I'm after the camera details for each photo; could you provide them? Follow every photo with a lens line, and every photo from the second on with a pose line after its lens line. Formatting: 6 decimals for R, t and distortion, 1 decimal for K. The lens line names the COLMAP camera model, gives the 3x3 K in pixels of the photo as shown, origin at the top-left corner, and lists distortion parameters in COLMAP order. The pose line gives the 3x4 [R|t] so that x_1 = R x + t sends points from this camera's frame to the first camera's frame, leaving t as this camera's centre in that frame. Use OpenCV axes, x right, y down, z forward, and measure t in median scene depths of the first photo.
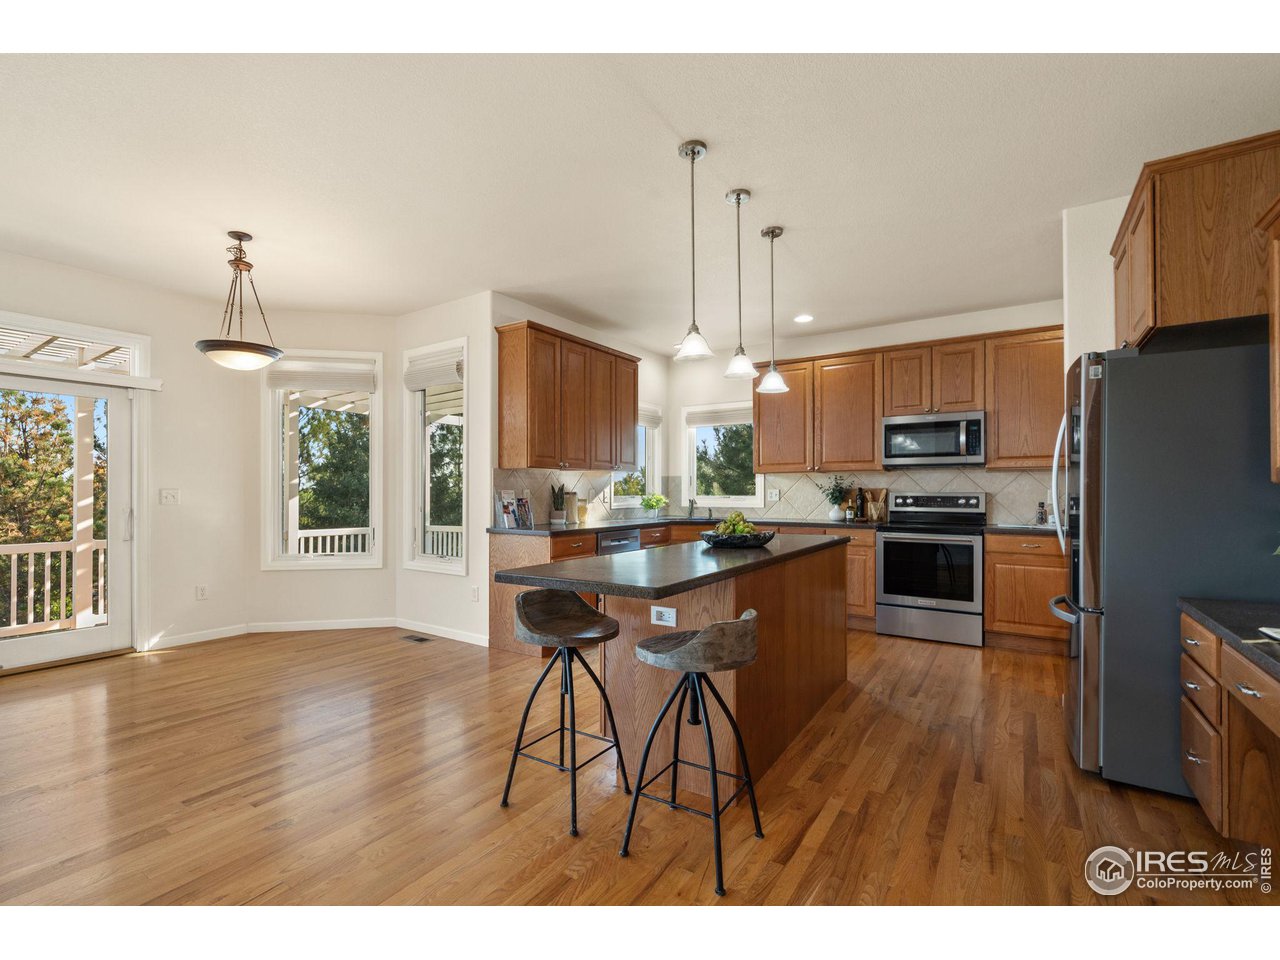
lens RADIAL K [[606.7, 0, 635.9], [0, 606.7, 486.8], [0, 0, 1]] dist [-0.004523, -0.000629]
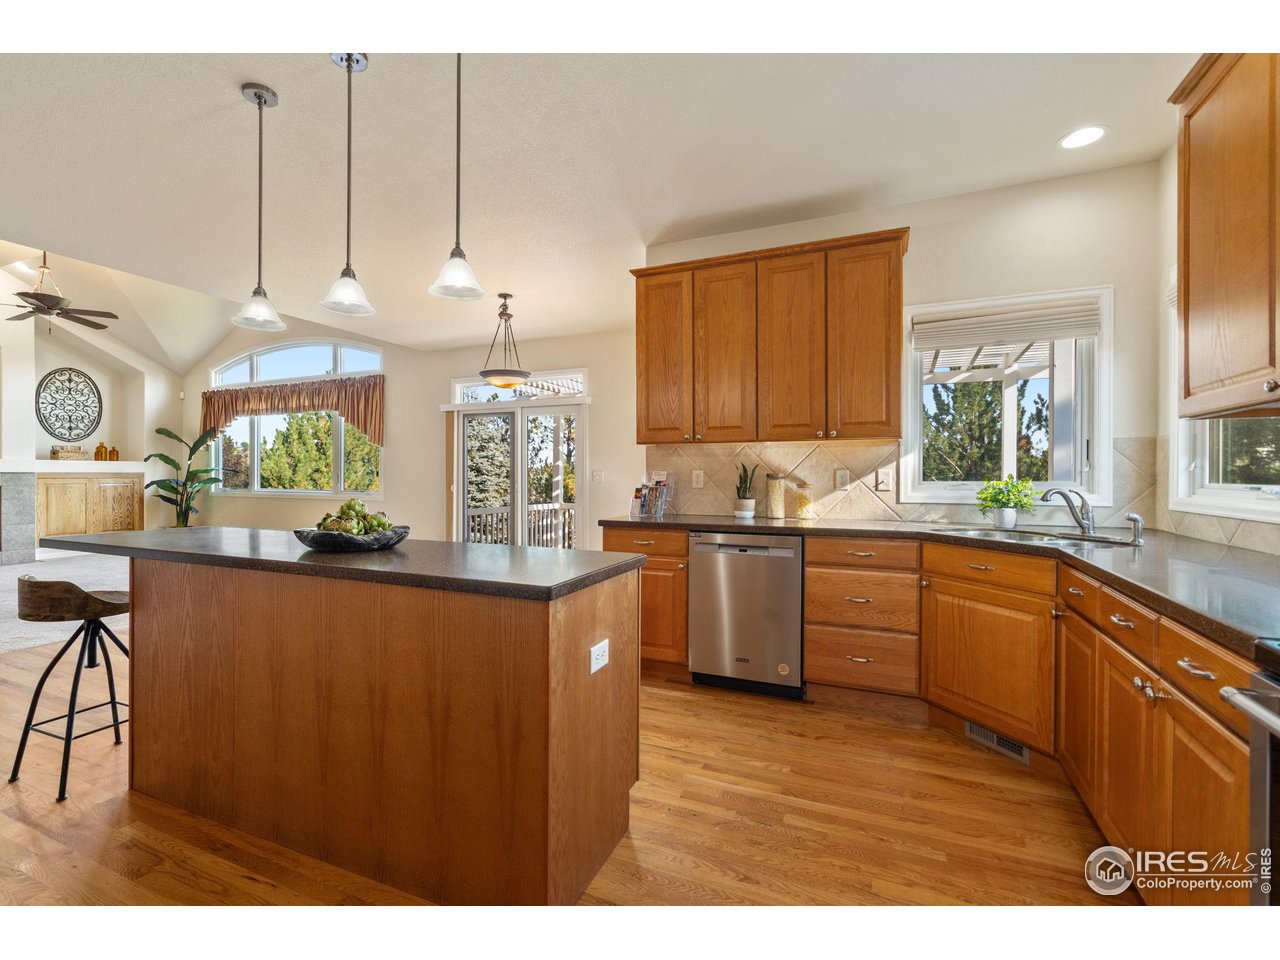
lens RADIAL K [[584.3, 0, 629.8], [0, 584.3, 476.5], [0, 0, 1]] dist [-0.002792, -0.000255]
pose [[0.182061, 0.003414, -0.983281, 0.556616], [0.003440, 0.999986, 0.004109, 0.008875], [0.983281, -0.004130, 0.182047, 0.747177]]
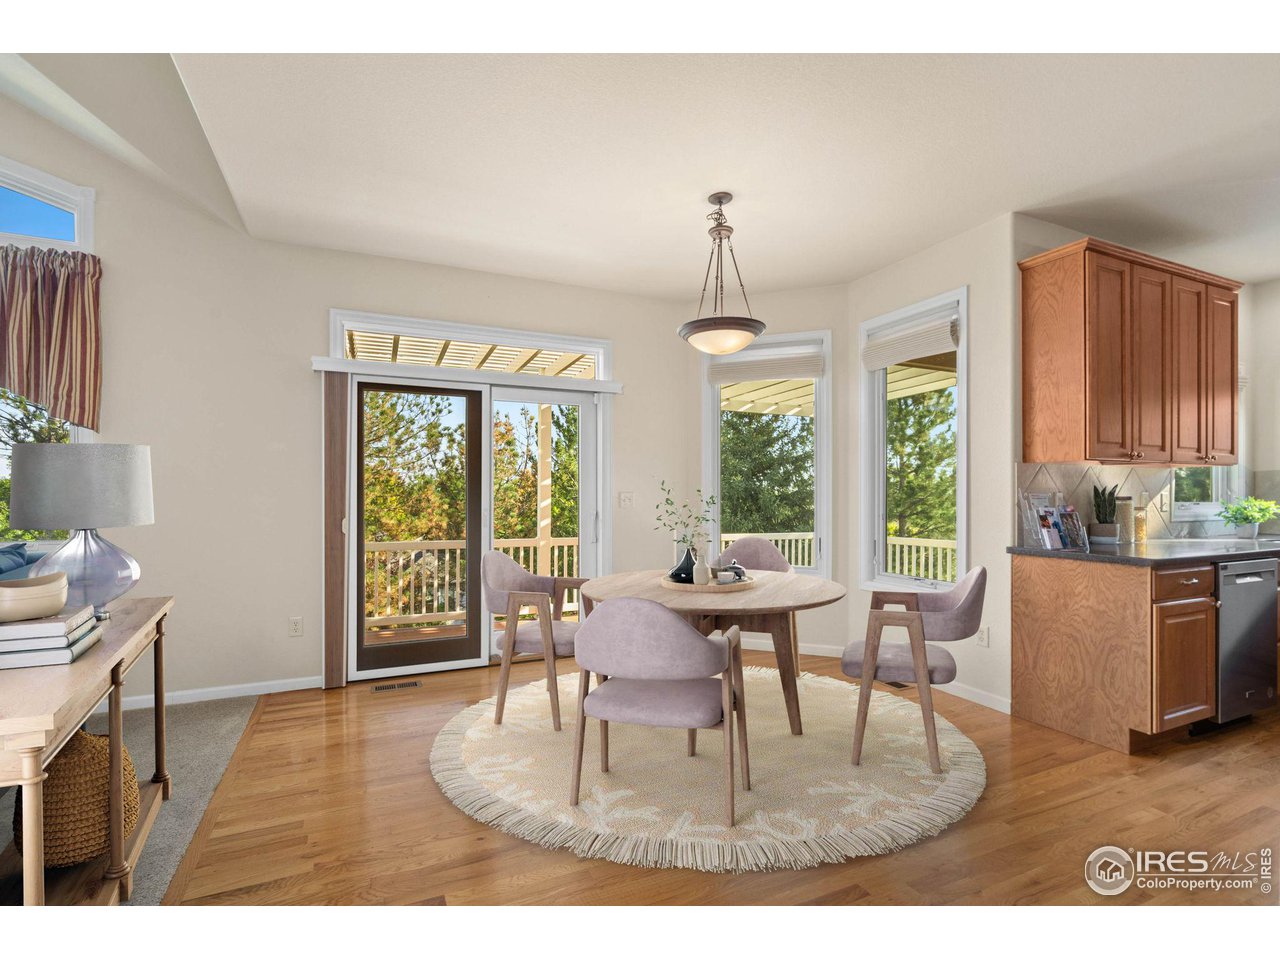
lens RADIAL K [[571.4, 0, 604.2], [0, 571.4, 481.6], [0, 0, 1]] dist [-0.000606, 0.000128]
pose [[0.842377, -0.009694, -0.538802, -0.258250], [0.001877, 0.999885, -0.015055, 0.000829], [0.538886, 0.011671, 0.842298, 0.164860]]
